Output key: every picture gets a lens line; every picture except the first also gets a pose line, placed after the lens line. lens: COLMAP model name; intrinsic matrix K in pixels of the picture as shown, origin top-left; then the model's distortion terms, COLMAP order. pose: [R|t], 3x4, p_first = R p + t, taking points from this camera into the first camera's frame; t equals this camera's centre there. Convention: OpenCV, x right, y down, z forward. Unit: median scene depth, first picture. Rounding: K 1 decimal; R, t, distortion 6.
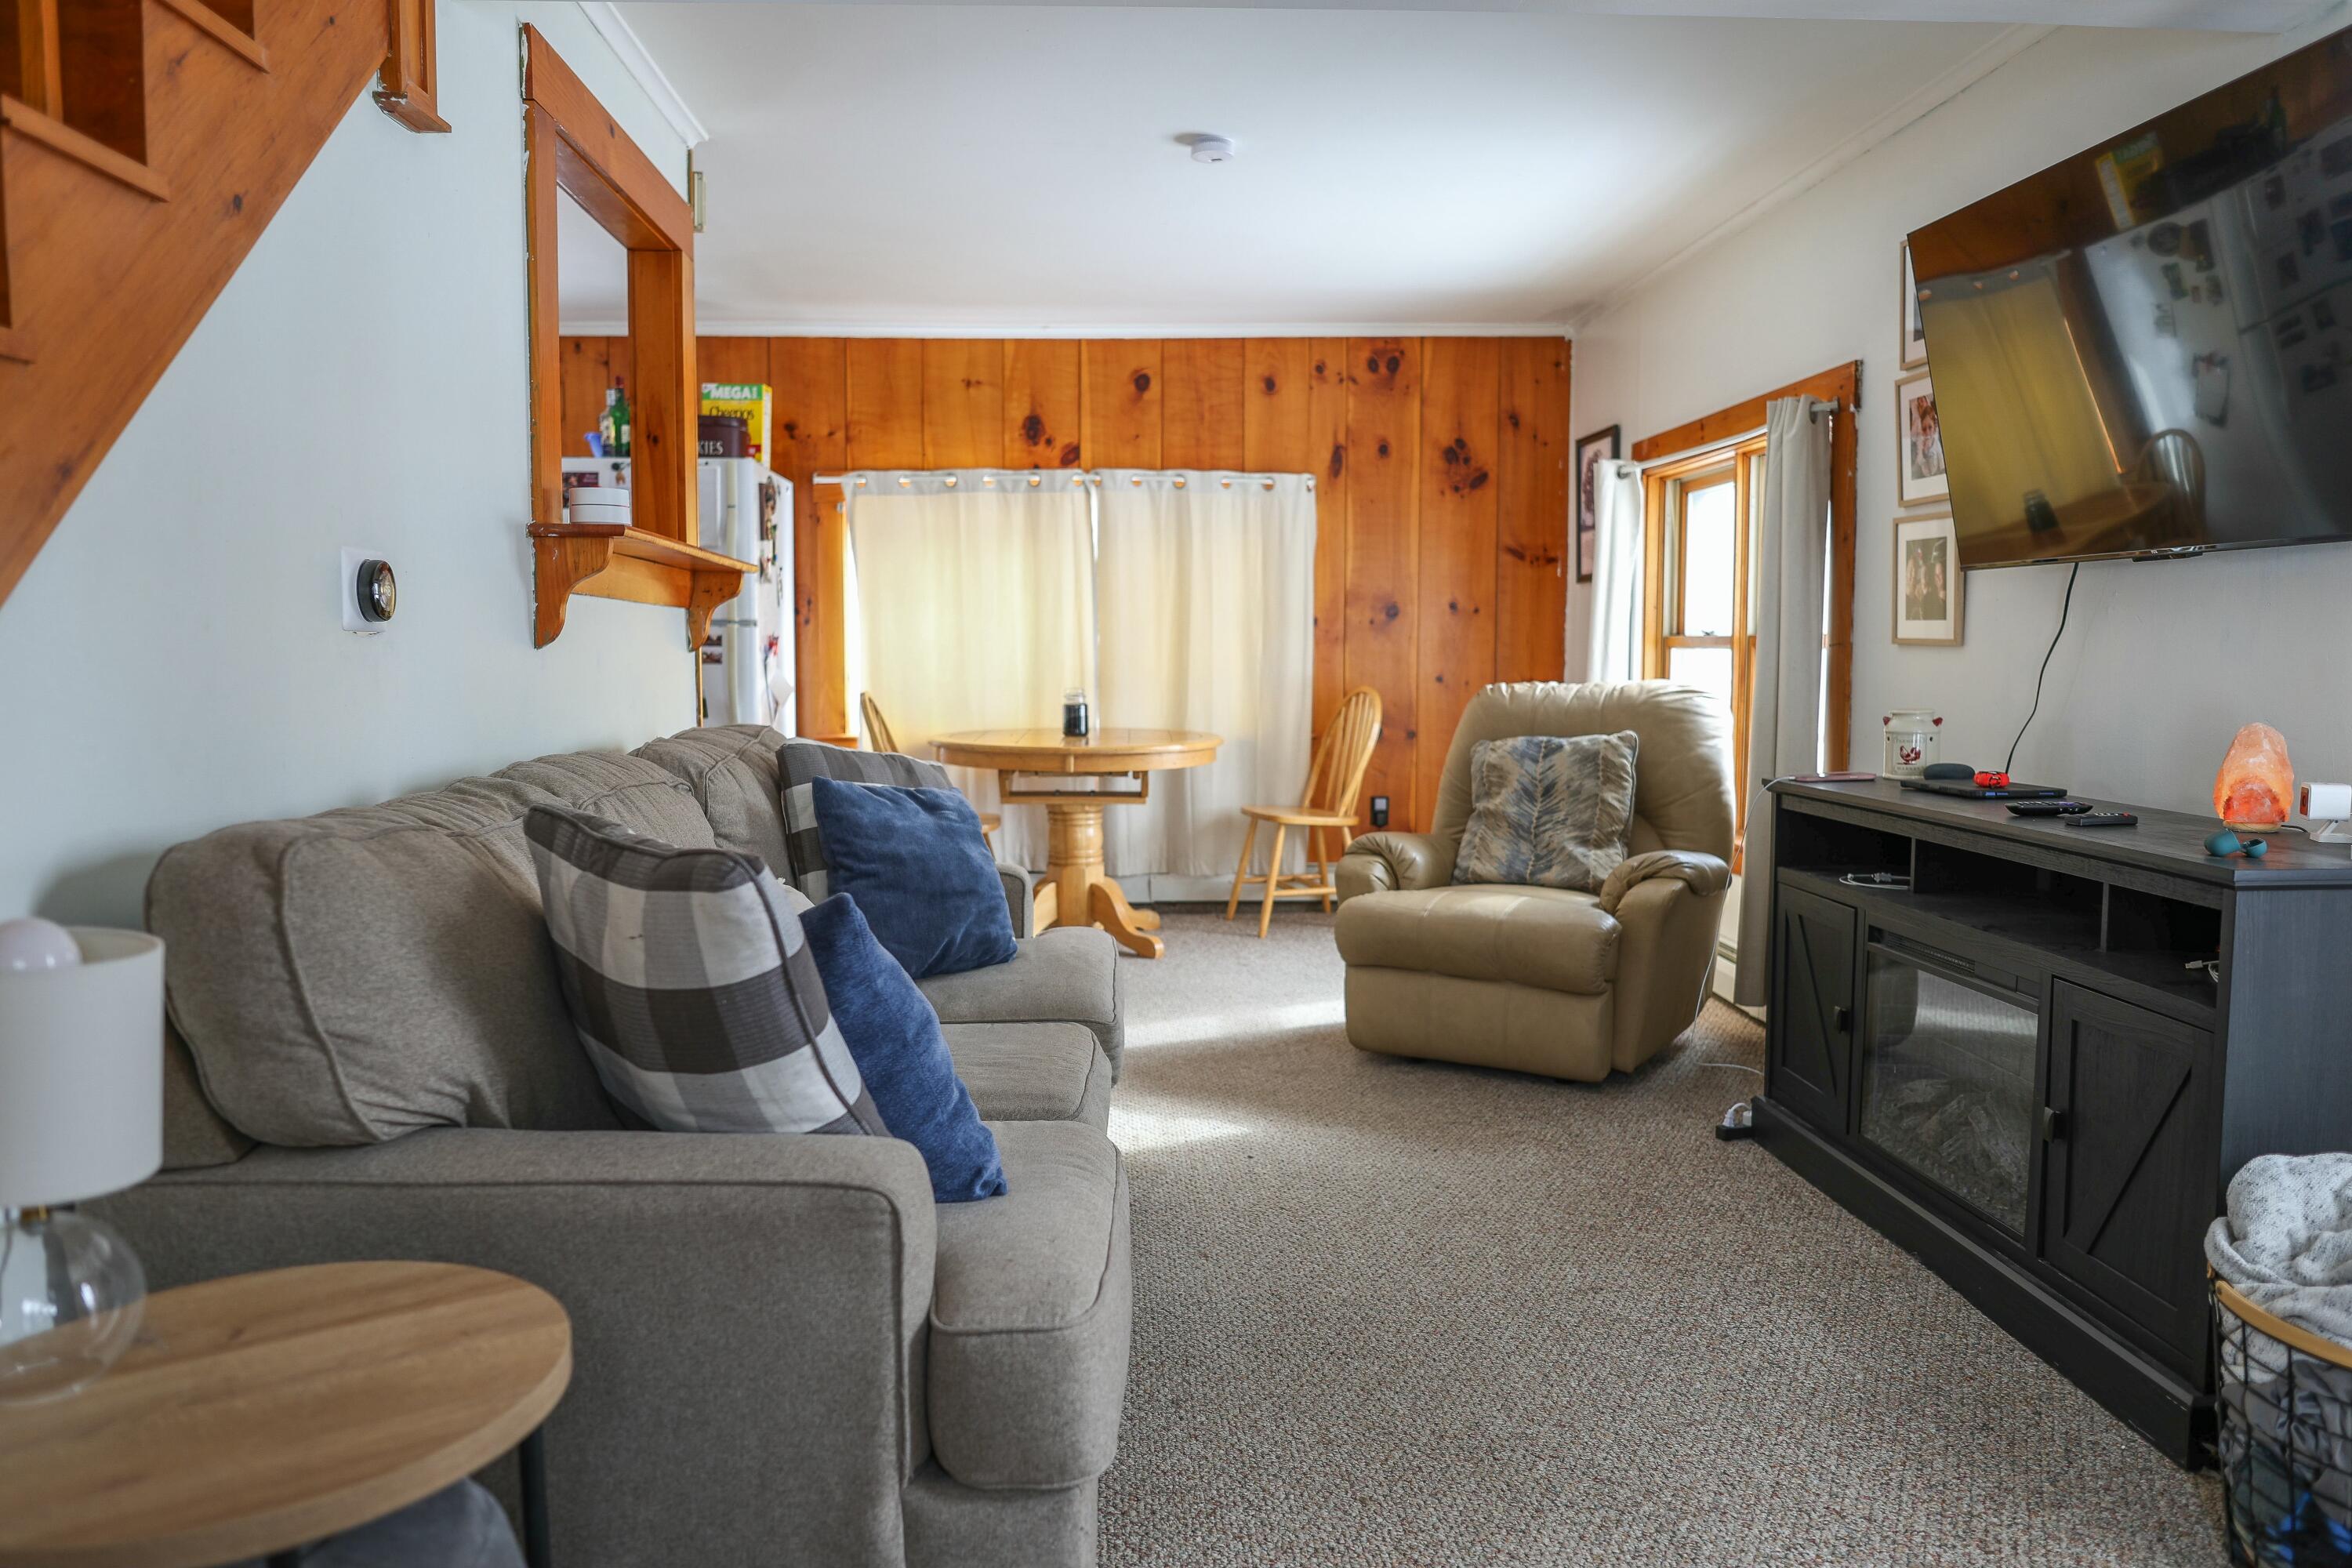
lens RADIAL K [[1621.6, 0, 1184.8], [0, 1621.6, 785.2], [0, 0, 1]] dist [-0.065734, 0.033384]
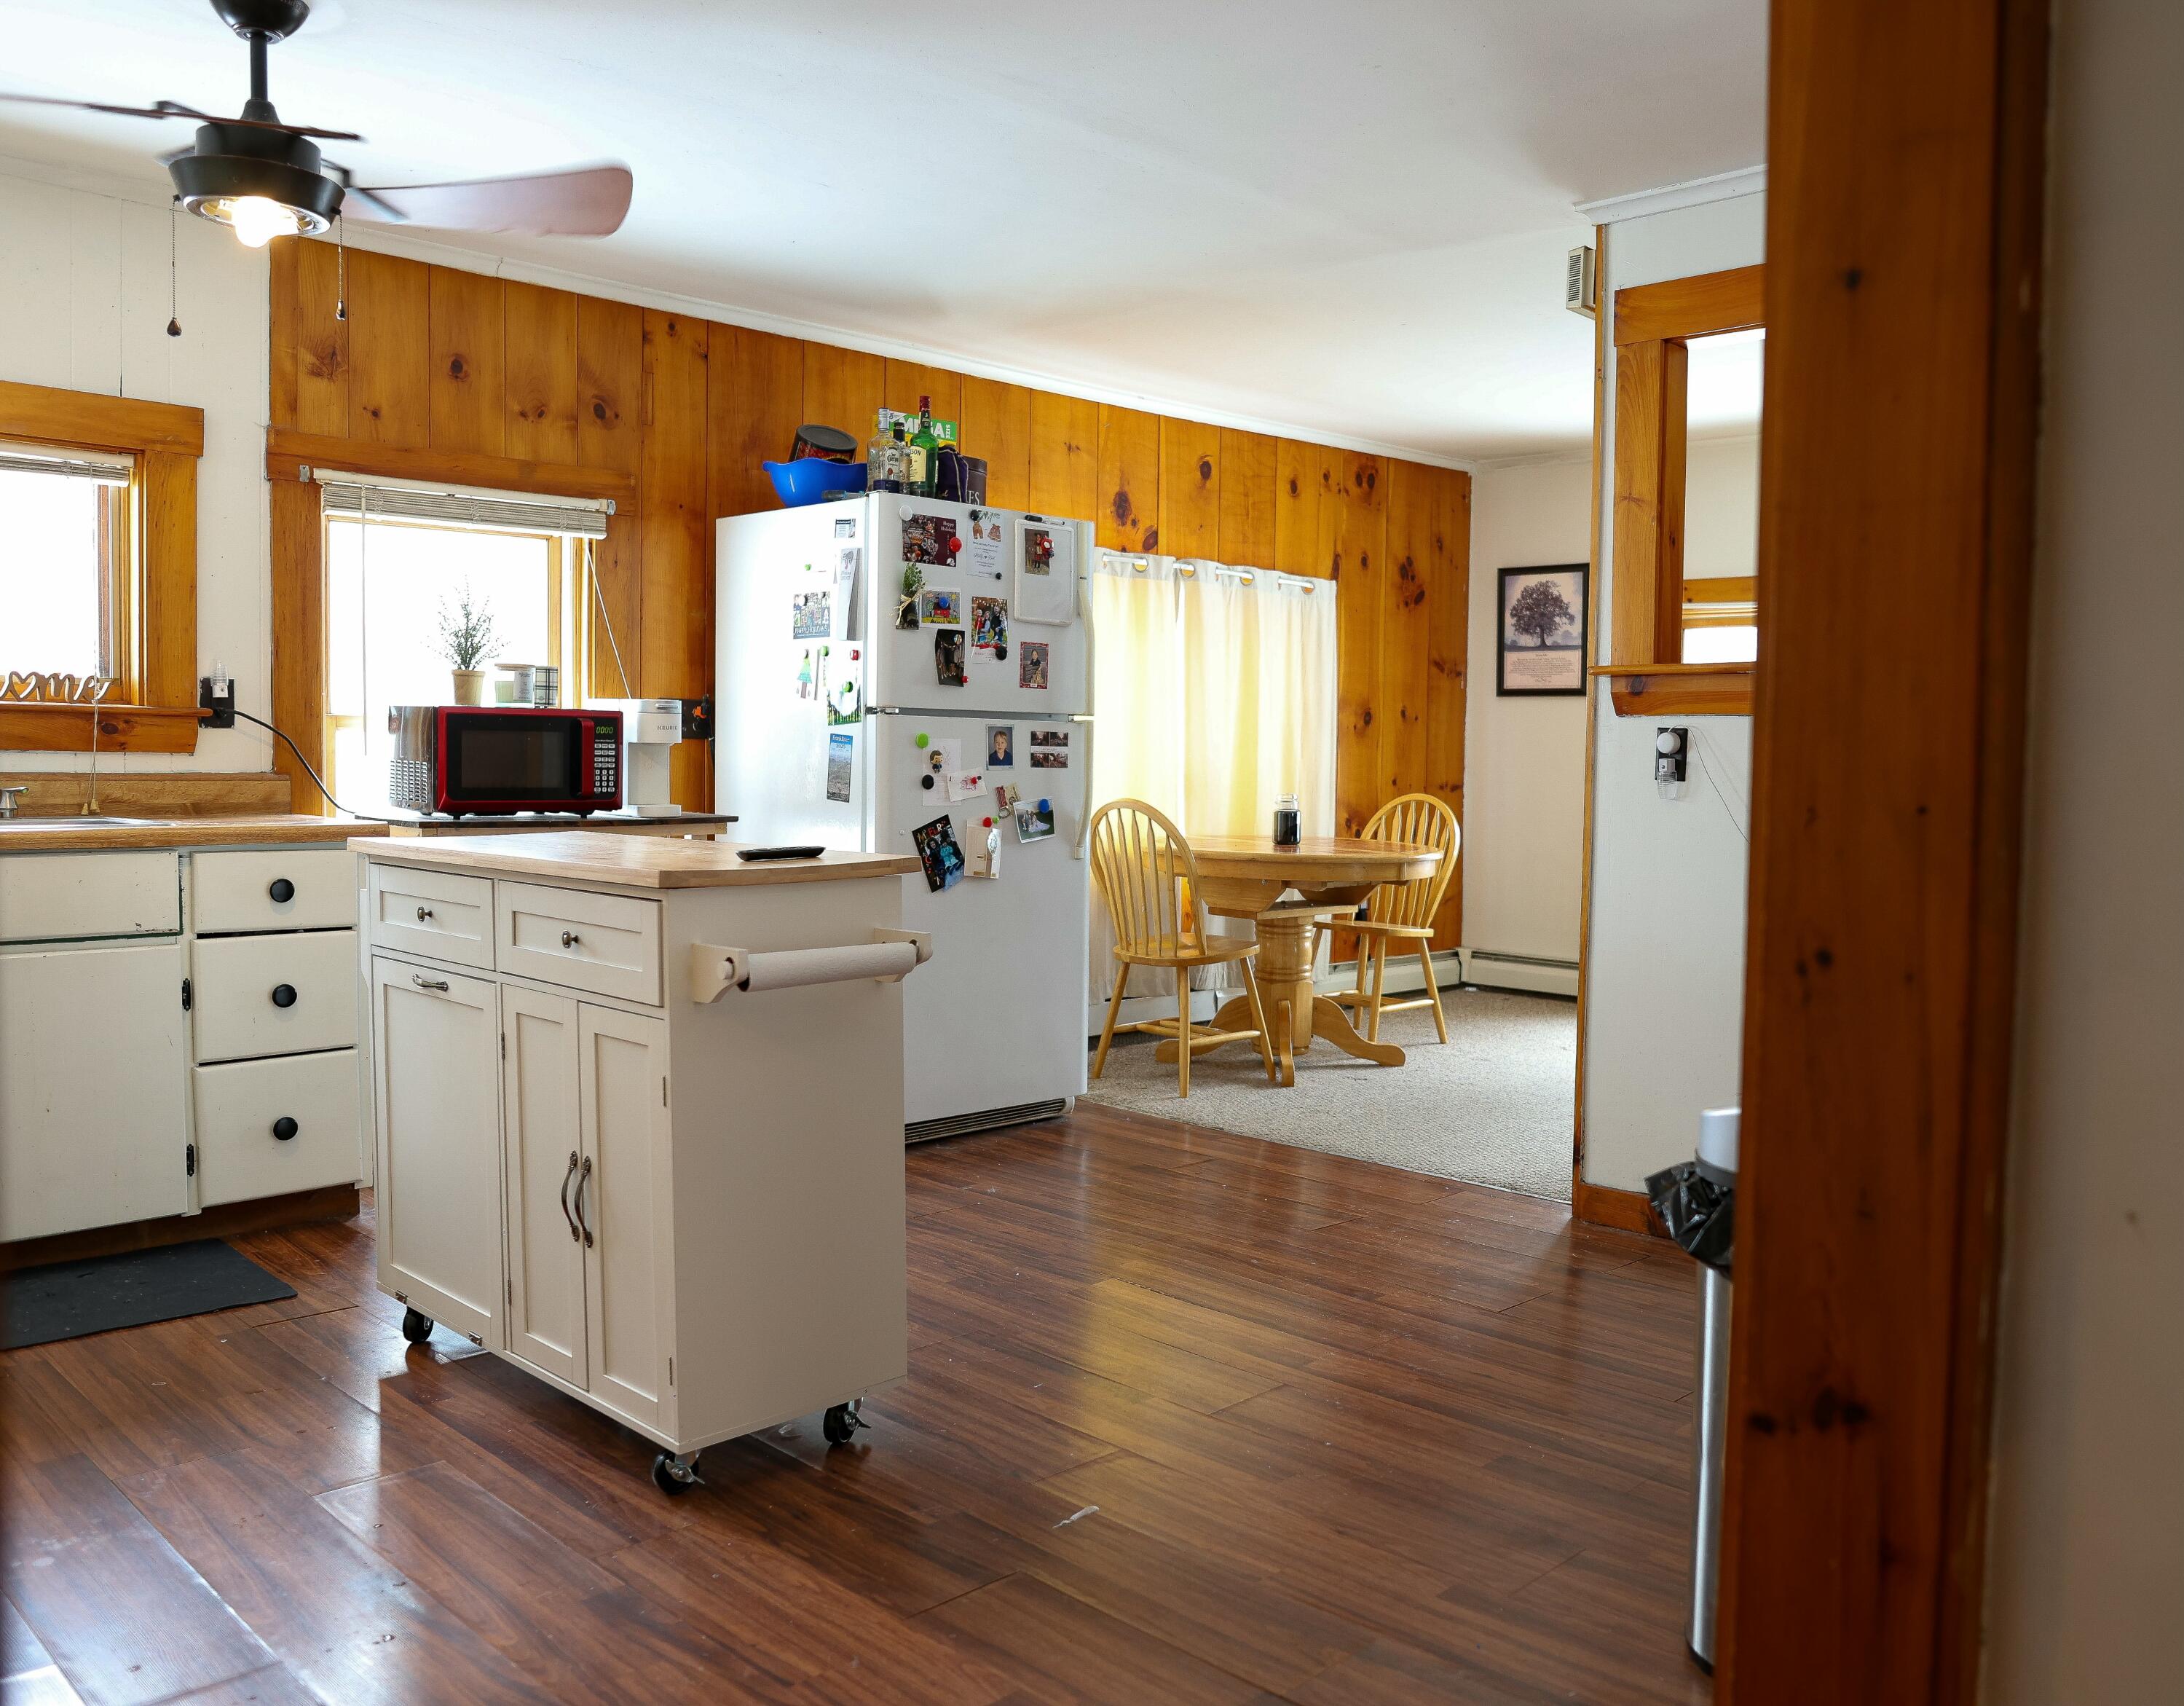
lens RADIAL K [[1743.4, 0, 1210.8], [0, 1743.4, 850.0], [0, 0, 1]] dist [-0.037588, -0.000318]
pose [[0.727747, -0.028842, 0.685239, -0.730254], [0.042343, 0.999099, -0.002917, -0.023665], [-0.684537, 0.031138, 0.728312, 0.261833]]
